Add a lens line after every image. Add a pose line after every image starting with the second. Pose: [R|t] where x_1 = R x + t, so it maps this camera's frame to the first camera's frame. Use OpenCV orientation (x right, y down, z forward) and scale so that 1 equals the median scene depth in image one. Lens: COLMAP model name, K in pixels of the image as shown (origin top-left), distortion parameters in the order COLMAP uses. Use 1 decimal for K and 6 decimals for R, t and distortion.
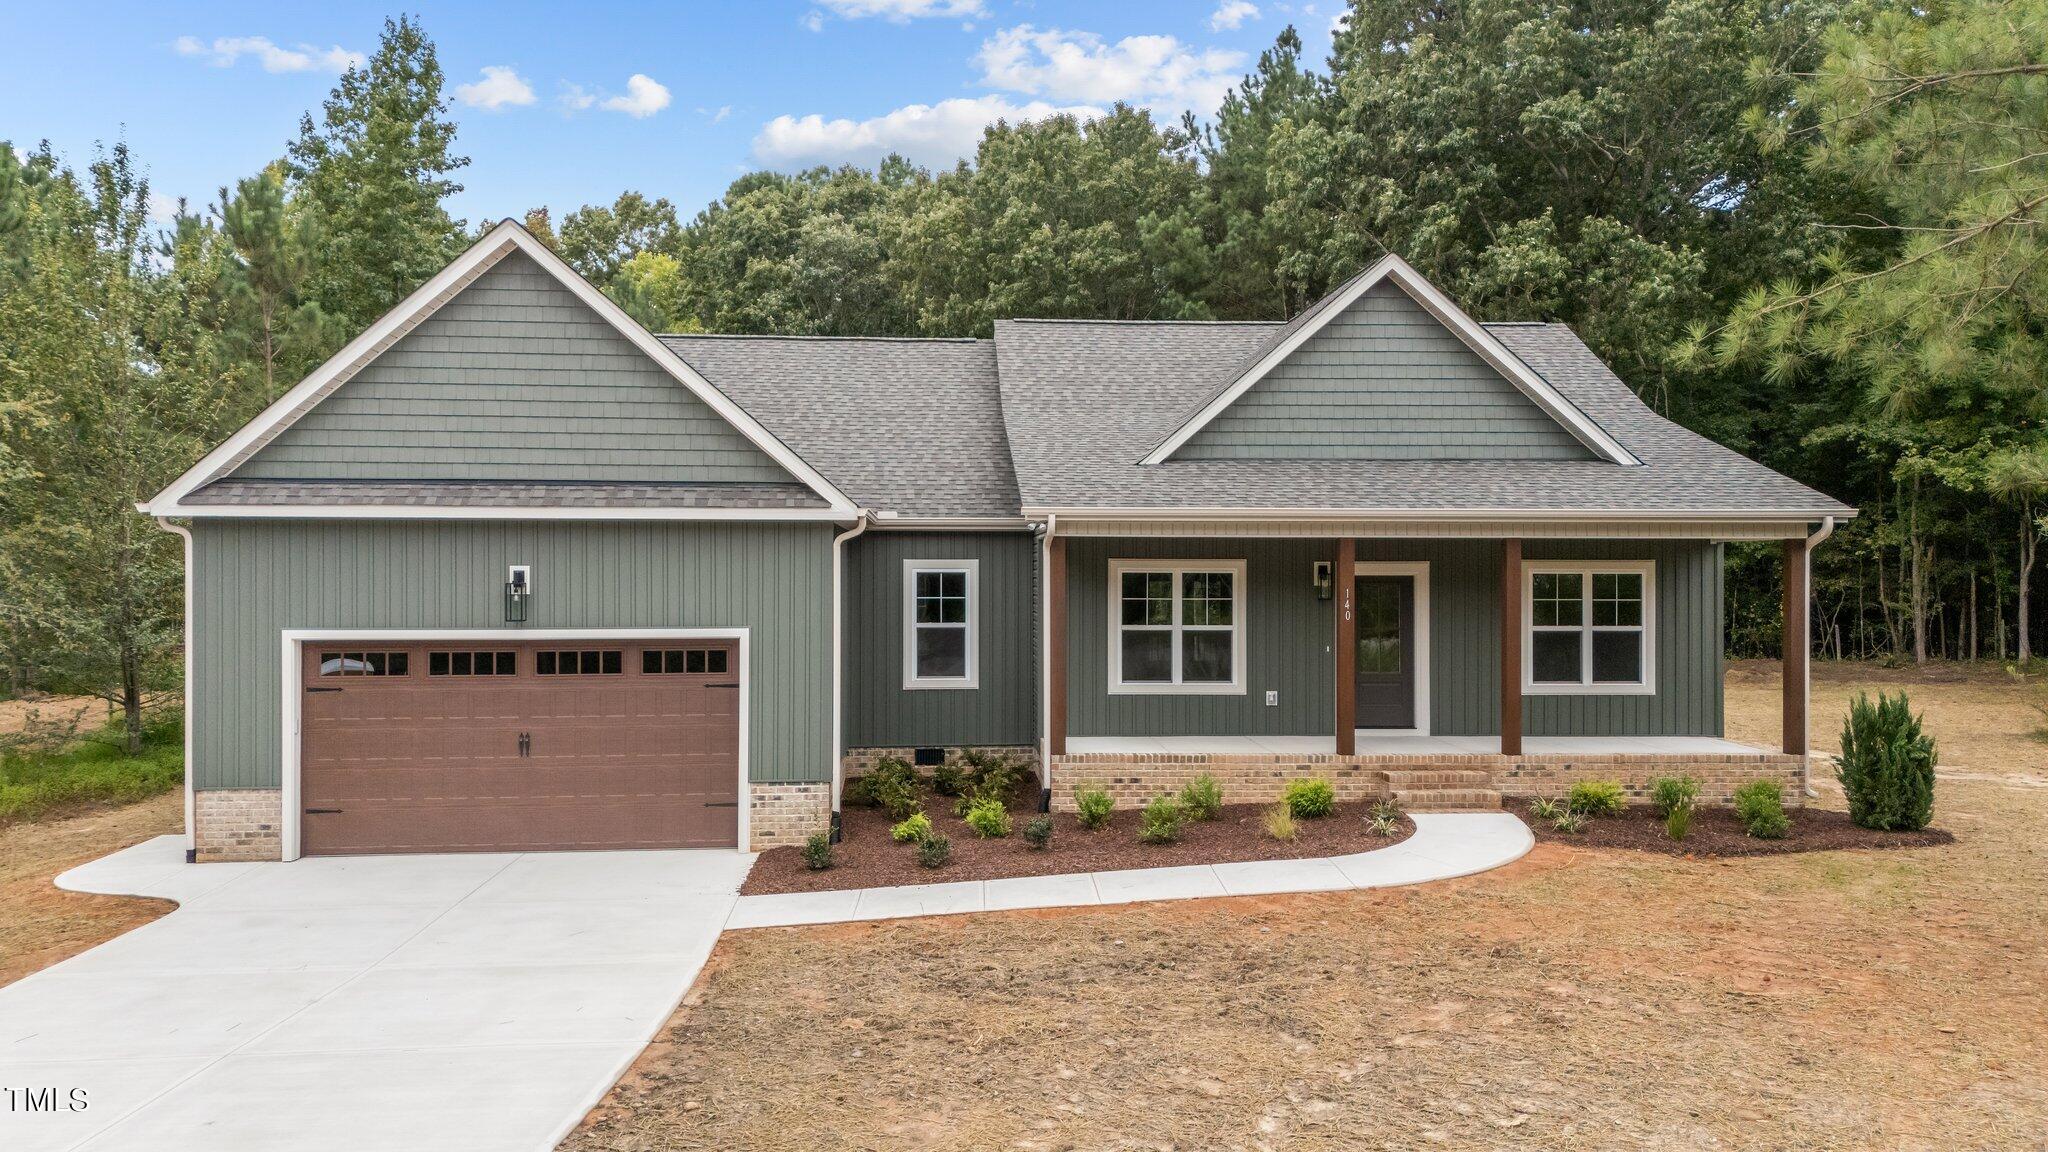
lens RADIAL K [[1482.3, 0, 1024.0], [0, 1482.3, 576.0], [0, 0, 1]] dist [0.119225, -0.183317]
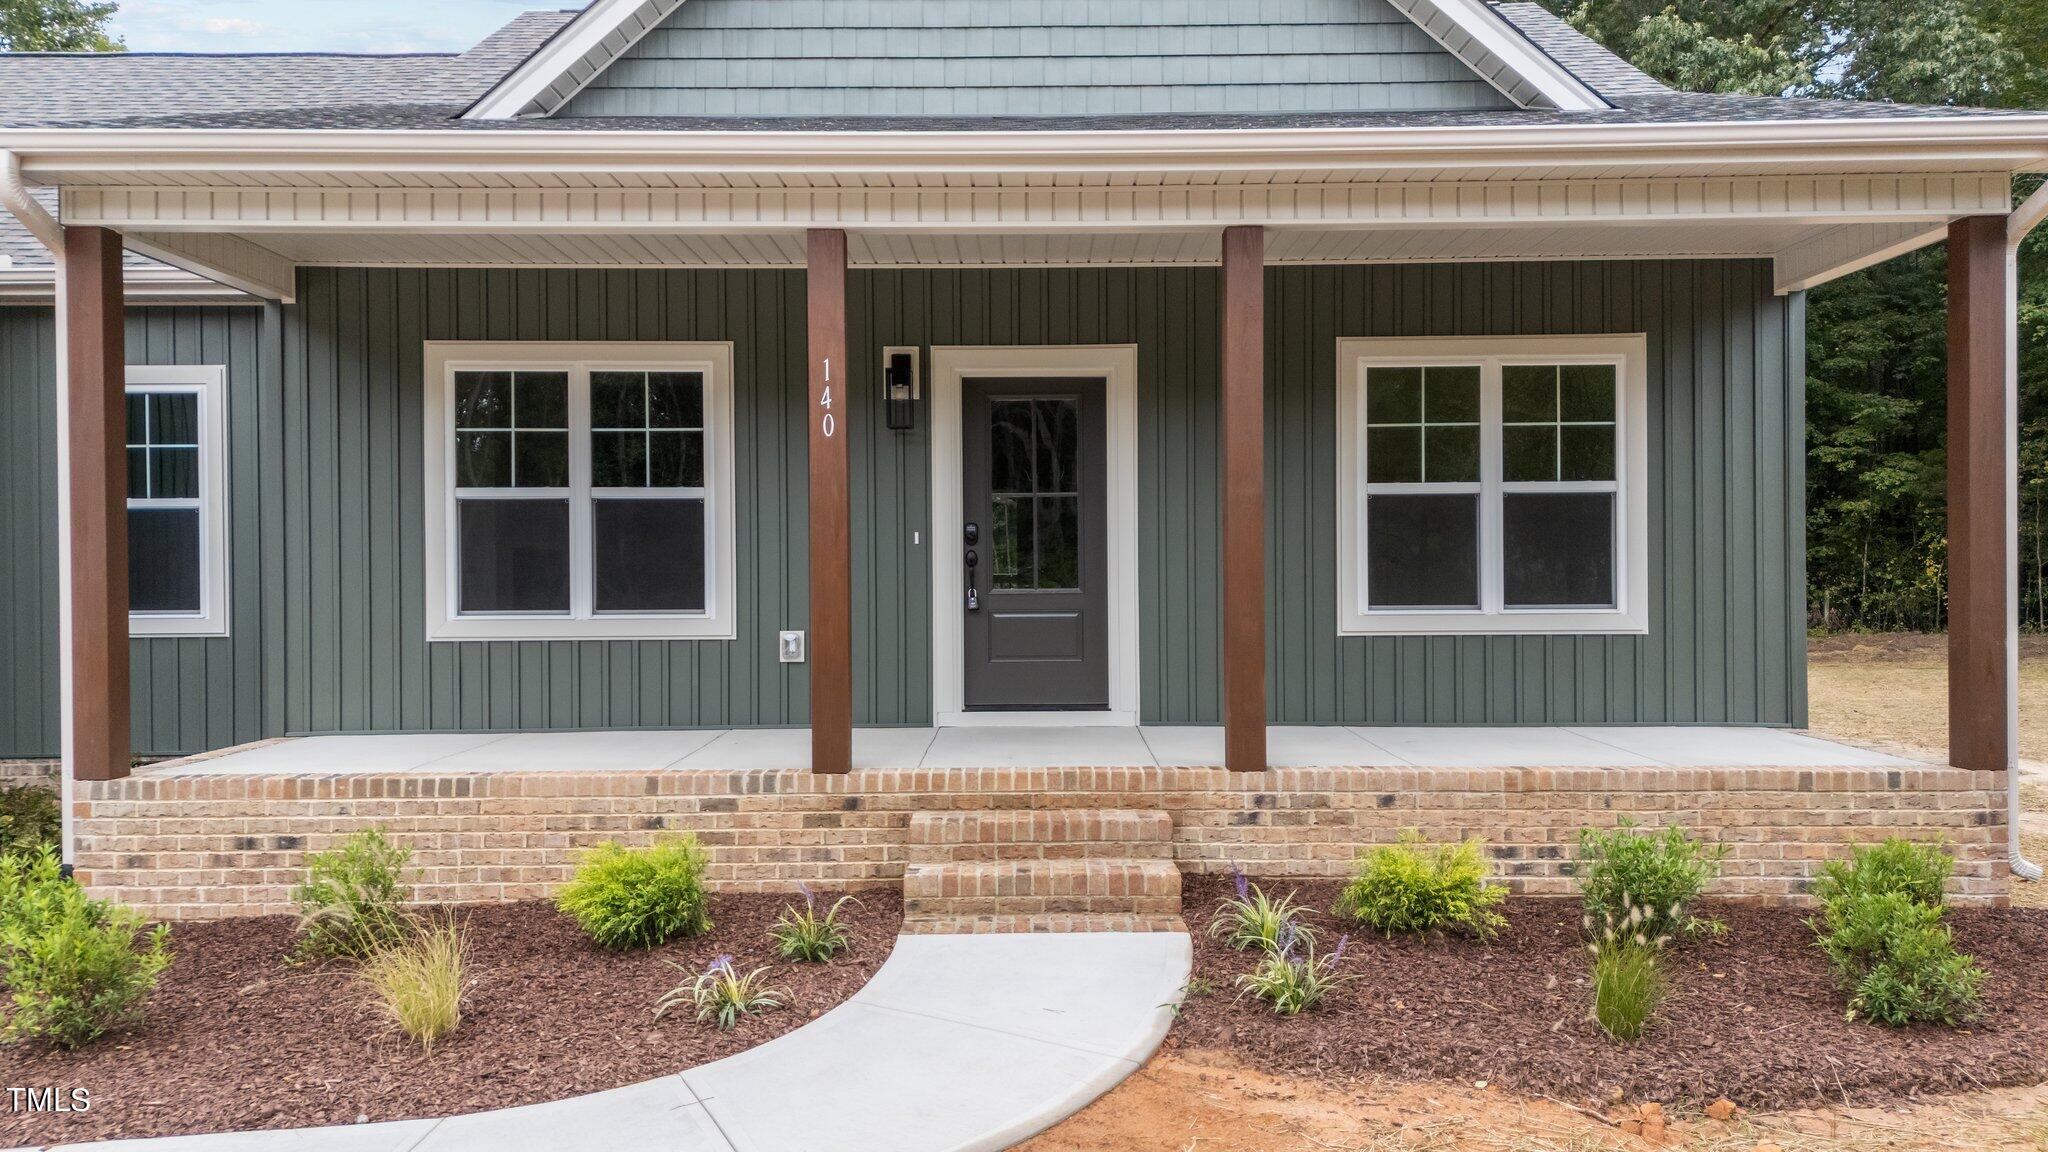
lens RADIAL K [[1510.8, 0, 1024.0], [0, 1510.8, 576.0], [0, 0, 1]] dist [0.126963, -0.153711]
pose [[0.998051, -0.007810, -0.061911, 0.297945], [0.007904, 0.999968, 0.001273, 0.067784], [0.061899, -0.001760, 0.998081, 0.603731]]
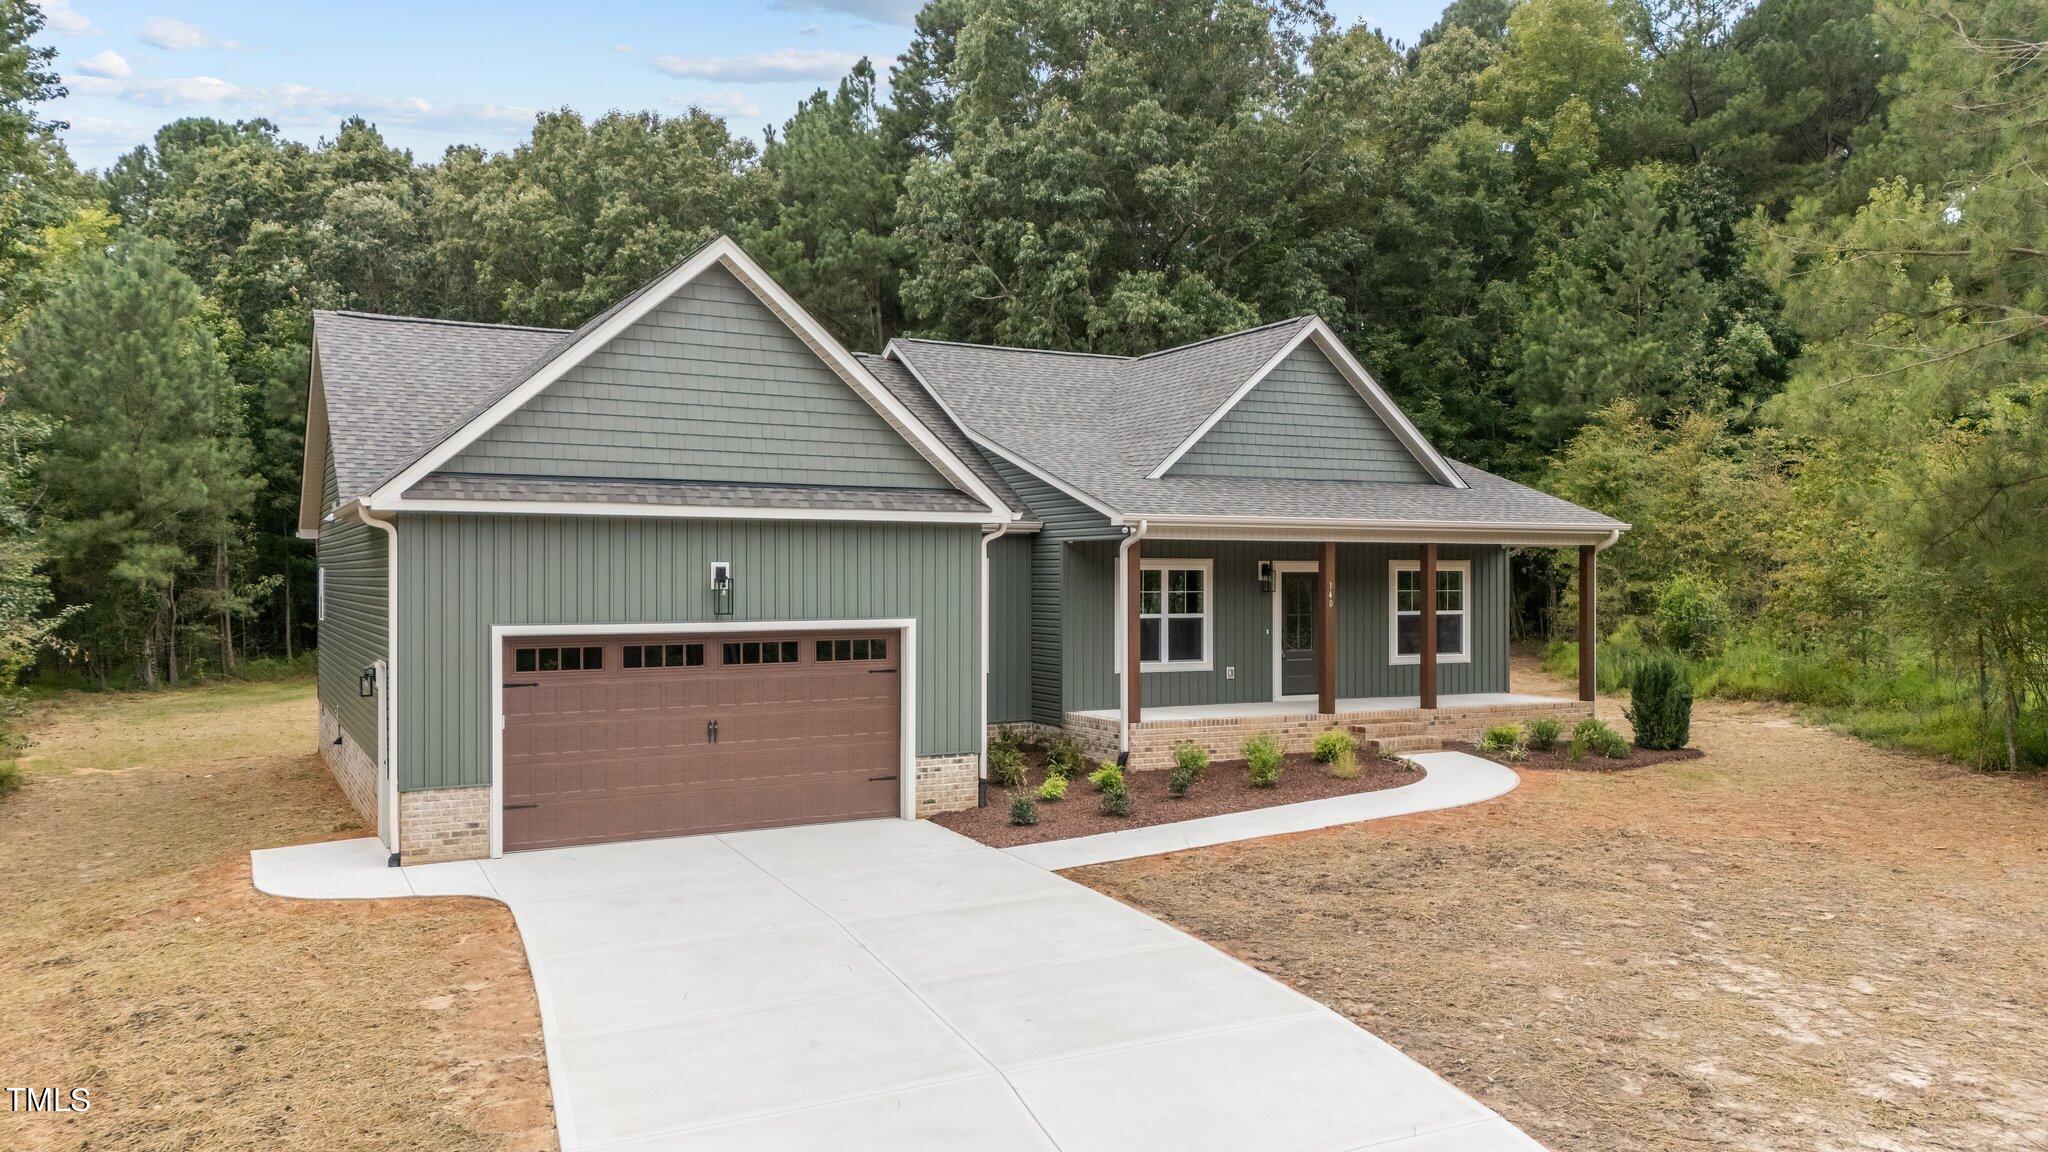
lens RADIAL K [[1482.3, 0, 1024.0], [0, 1482.3, 576.0], [0, 0, 1]] dist [0.119225, -0.183317]
pose [[0.911491, -0.000767, 0.411319, -0.546575], [0.000857, 1.000000, -0.000034, 0.003063], [-0.411319, 0.000384, 0.911491, -0.045891]]
